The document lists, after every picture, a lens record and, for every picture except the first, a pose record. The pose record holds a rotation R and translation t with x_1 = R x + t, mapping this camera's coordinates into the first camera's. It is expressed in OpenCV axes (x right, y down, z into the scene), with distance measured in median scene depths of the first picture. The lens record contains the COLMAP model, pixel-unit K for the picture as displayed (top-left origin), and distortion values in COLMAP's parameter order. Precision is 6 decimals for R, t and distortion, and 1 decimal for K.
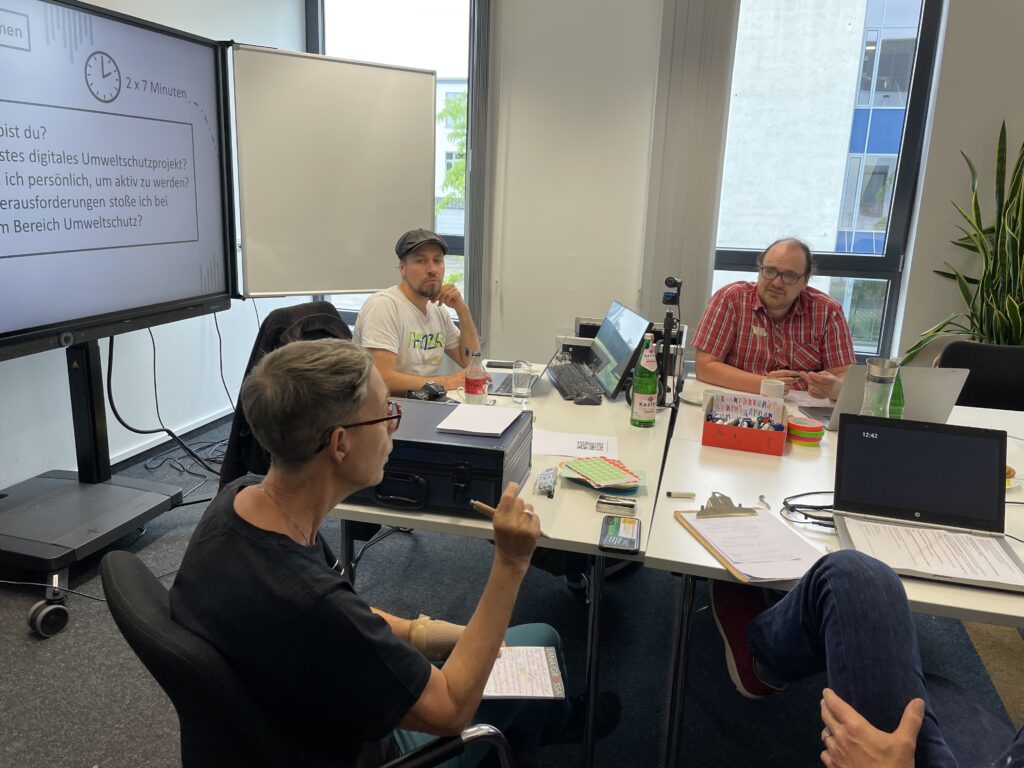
lens RADIAL K [[781.1, 0, 512.7], [0, 781.1, 366.7], [0, 0, 1]] dist [0.103378, -0.136670]
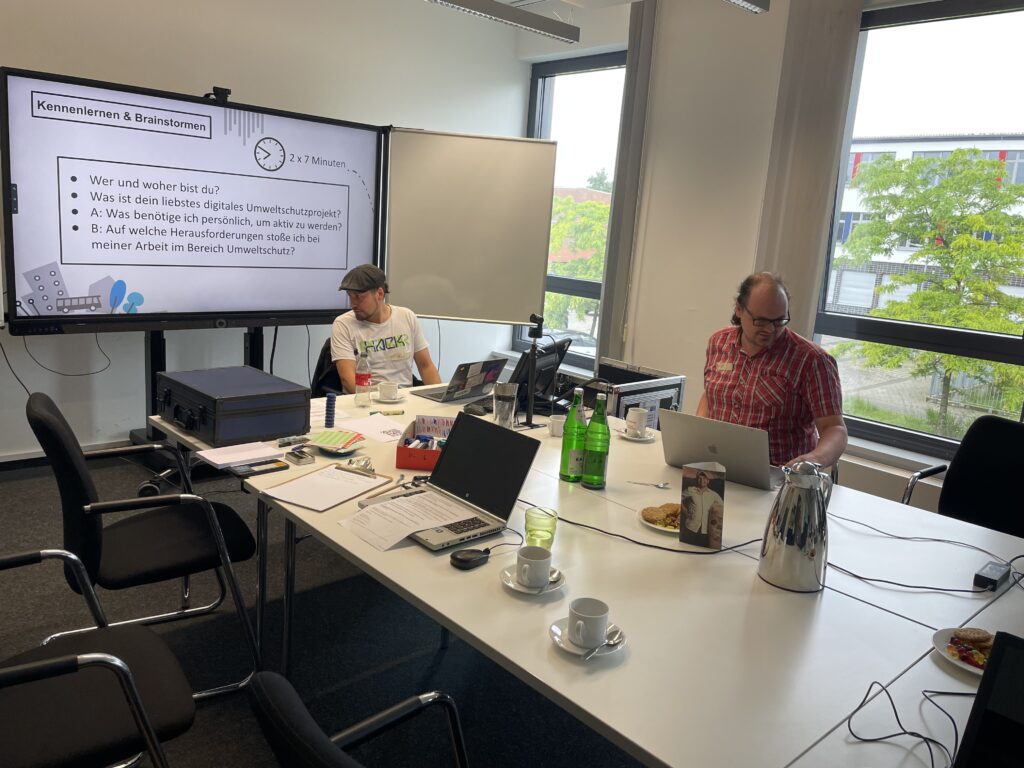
lens RADIAL K [[781.1, 0, 512.7], [0, 781.1, 366.7], [0, 0, 1]] dist [0.103378, -0.136670]
pose [[0.841281, 0.118508, -0.527449, 0.694799], [-0.157437, 0.987093, -0.029331, 0.003228], [0.517165, 0.107715, 0.849080, 0.012115]]
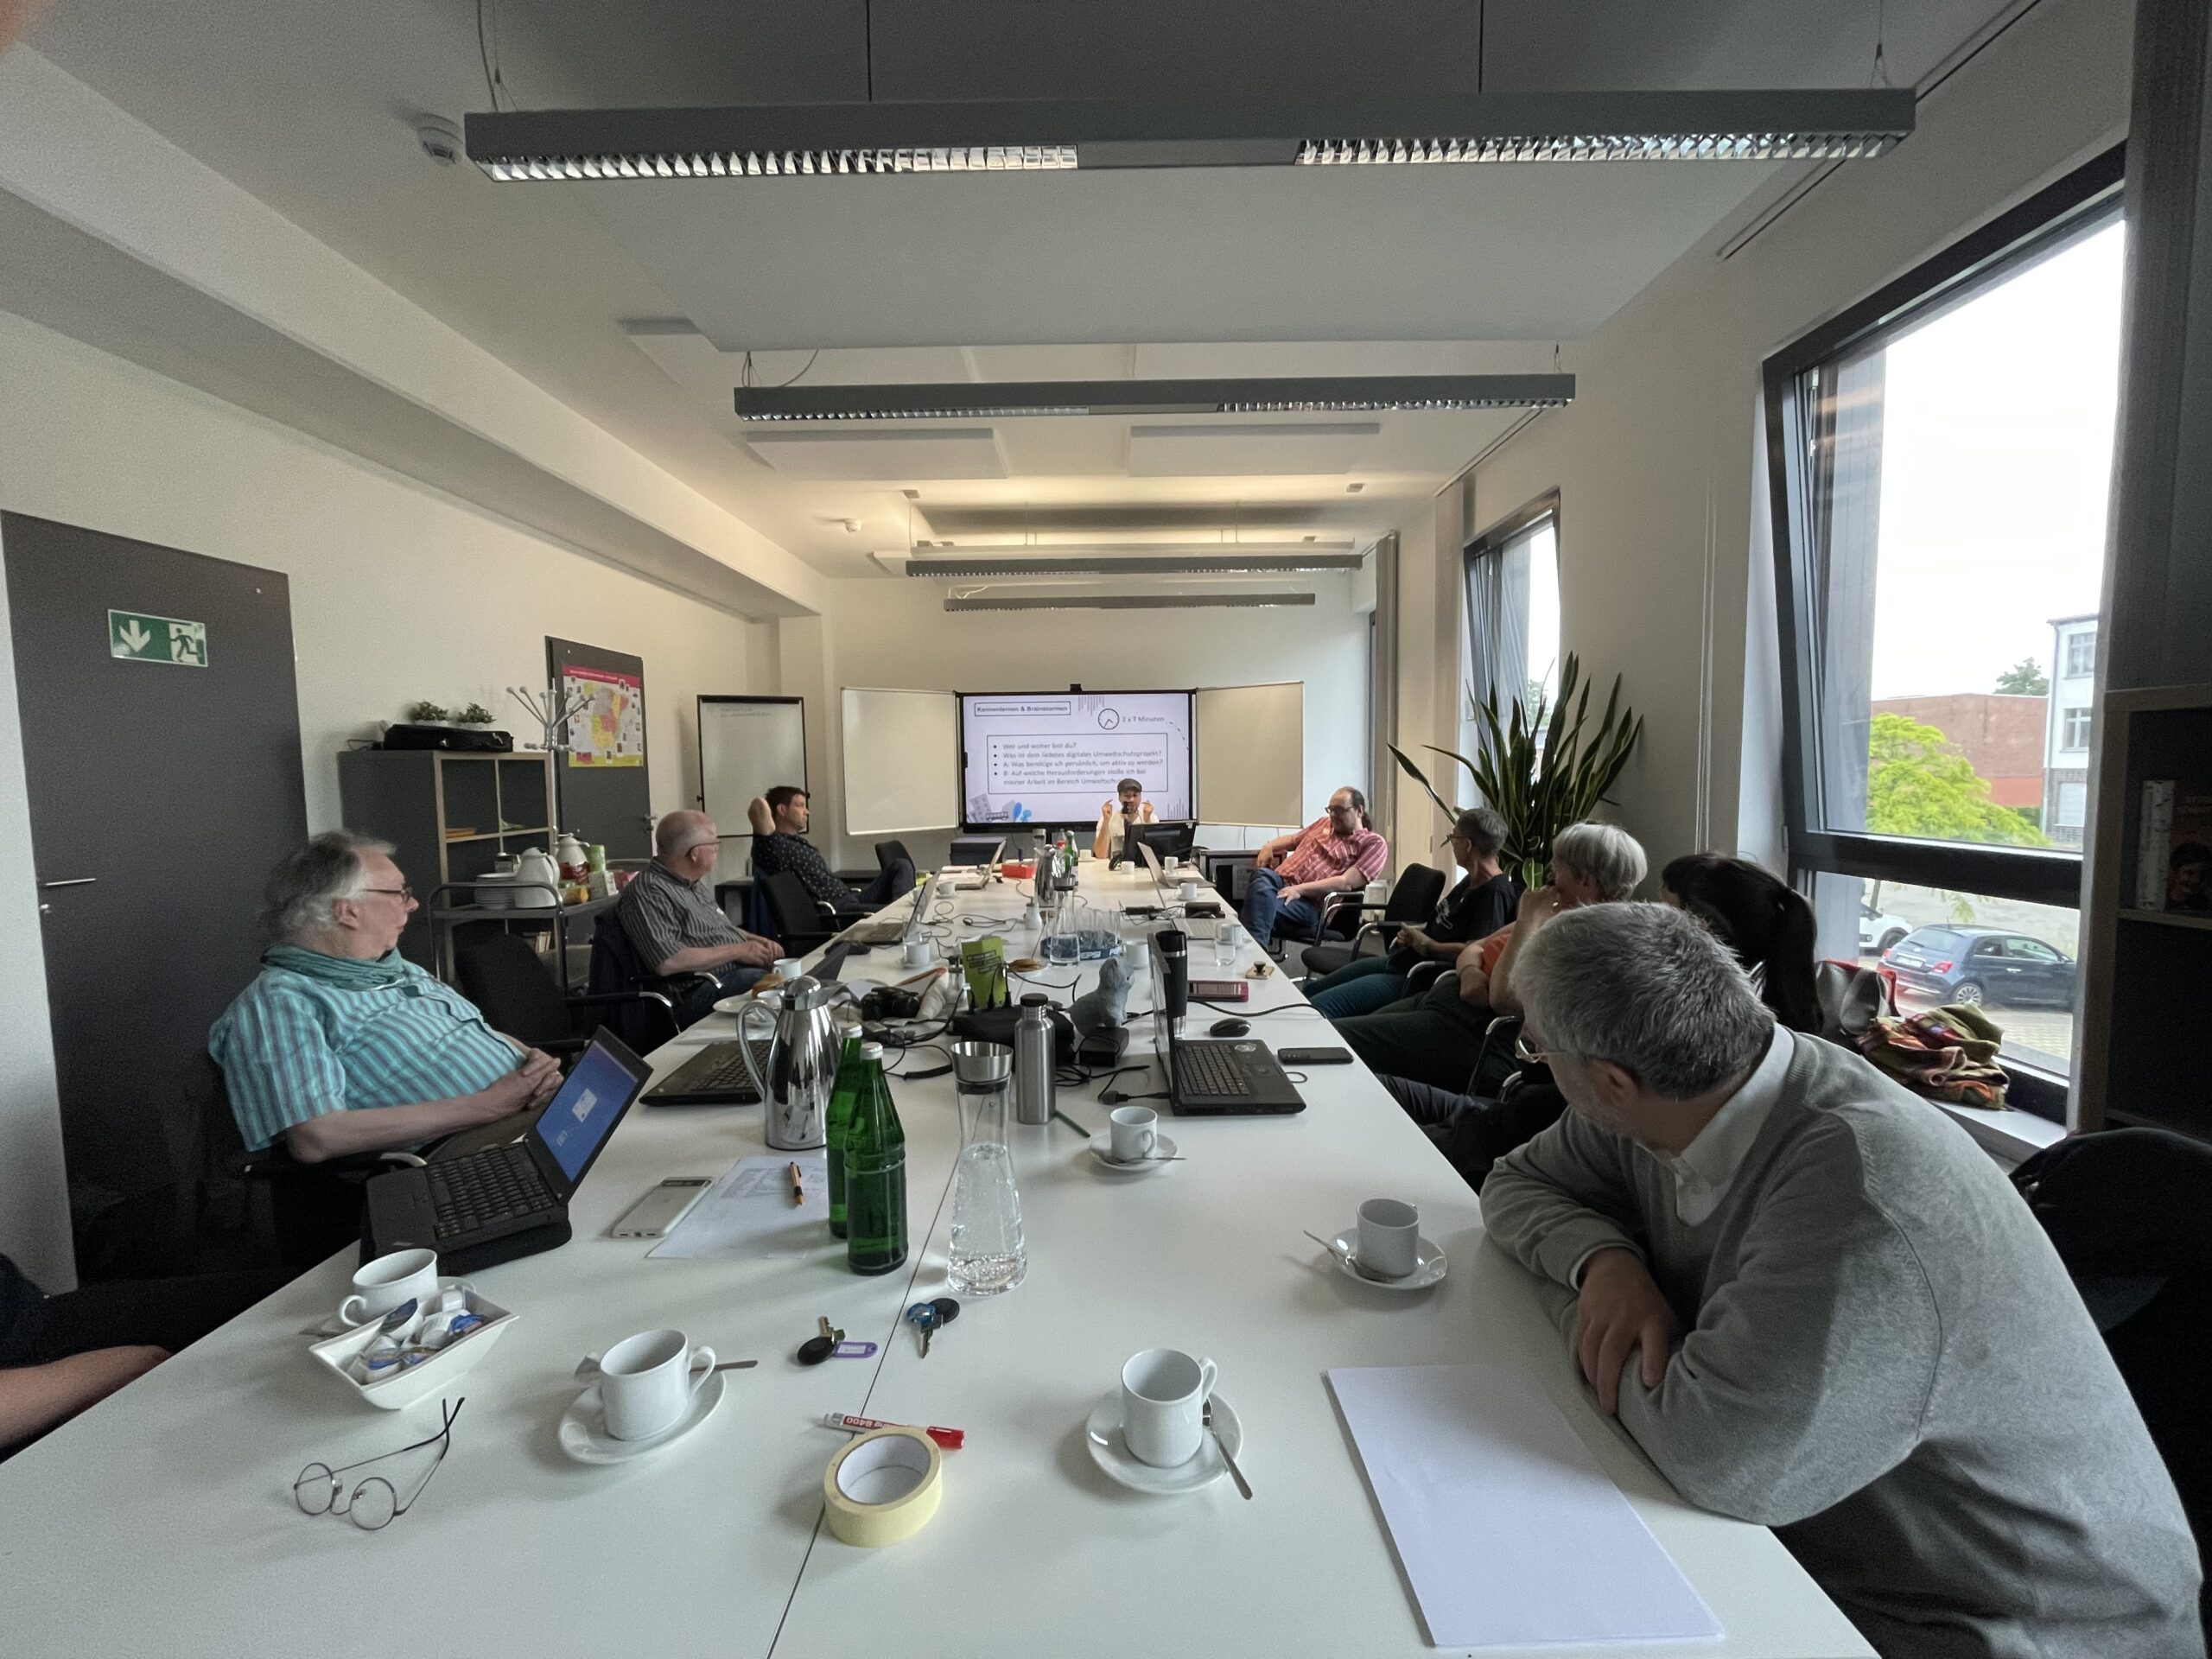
lens RADIAL K [[890.2, 0, 1106.0], [0, 890.2, 829.5], [0, 0, 1]] dist [0.001559, 0.000006]
pose [[0.268680, 0.027048, -0.962850, 1.949683], [-0.191351, 0.981182, -0.025833, 0.018650], [0.944032, 0.191182, 0.268800, 0.354078]]
